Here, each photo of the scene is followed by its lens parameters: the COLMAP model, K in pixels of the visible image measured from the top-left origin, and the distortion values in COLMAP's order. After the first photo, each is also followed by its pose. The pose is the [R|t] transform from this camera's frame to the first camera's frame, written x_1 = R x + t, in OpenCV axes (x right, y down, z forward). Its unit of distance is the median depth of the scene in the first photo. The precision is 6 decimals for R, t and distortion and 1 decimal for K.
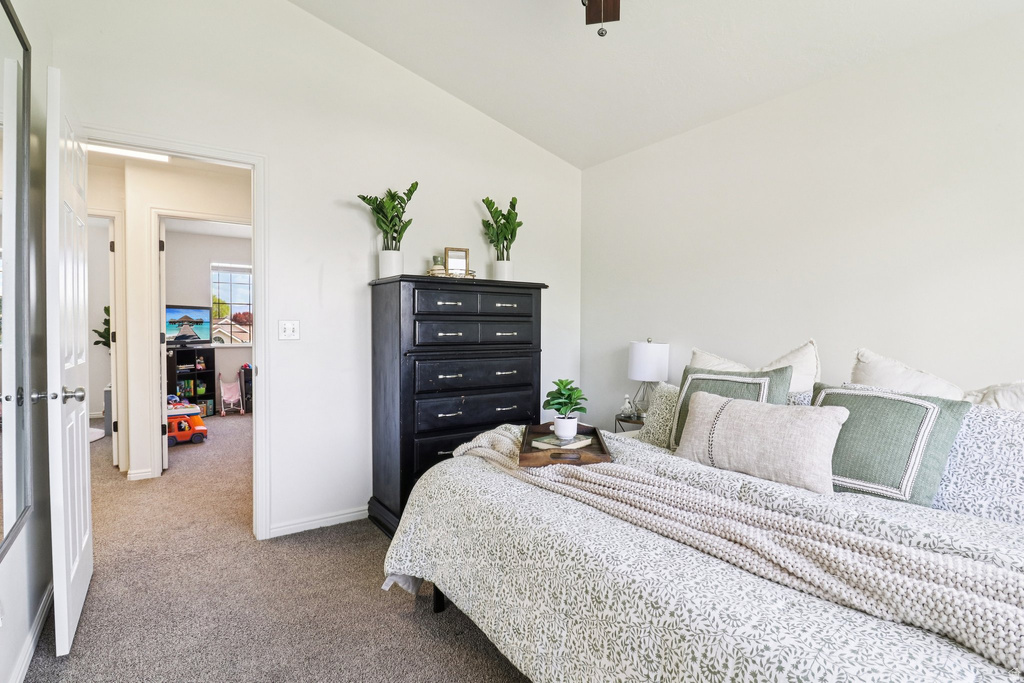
lens RADIAL K [[495.8, 0, 505.6], [0, 495.8, 342.7], [0, 0, 1]] dist [0.000591, -0.000149]
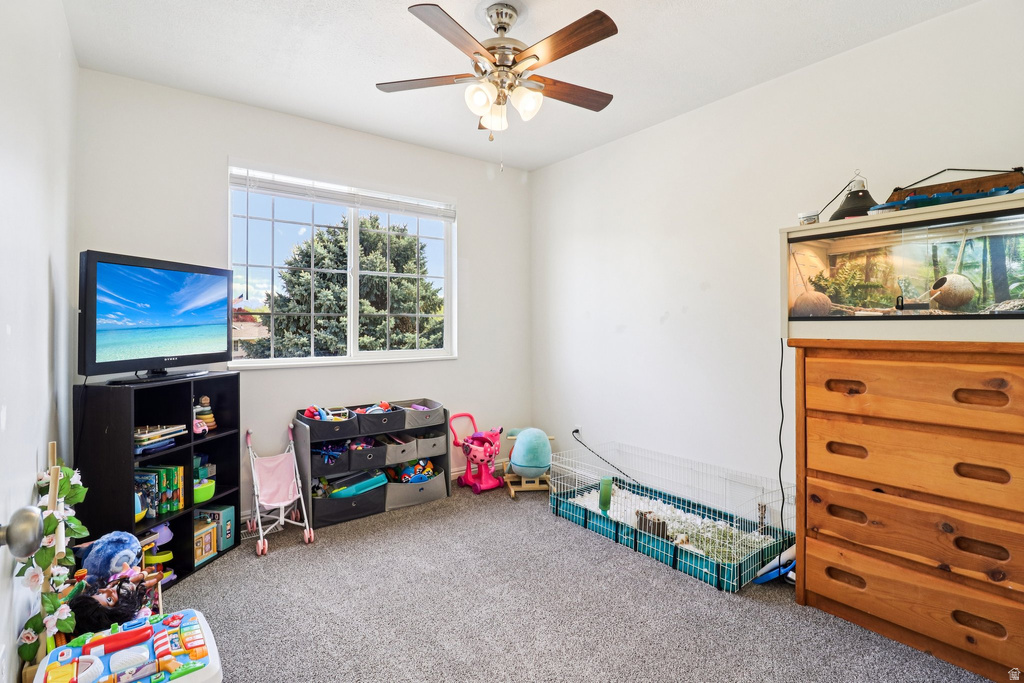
lens RADIAL K [[495.8, 0, 517.8], [0, 495.8, 331.0], [0, 0, 1]] dist [0.000591, -0.000149]
pose [[0.999149, -0.000077, 0.041241, -0.401439], [0.000853, 0.999823, -0.018781, -0.015923], [-0.041232, 0.018801, 0.998973, 0.627281]]
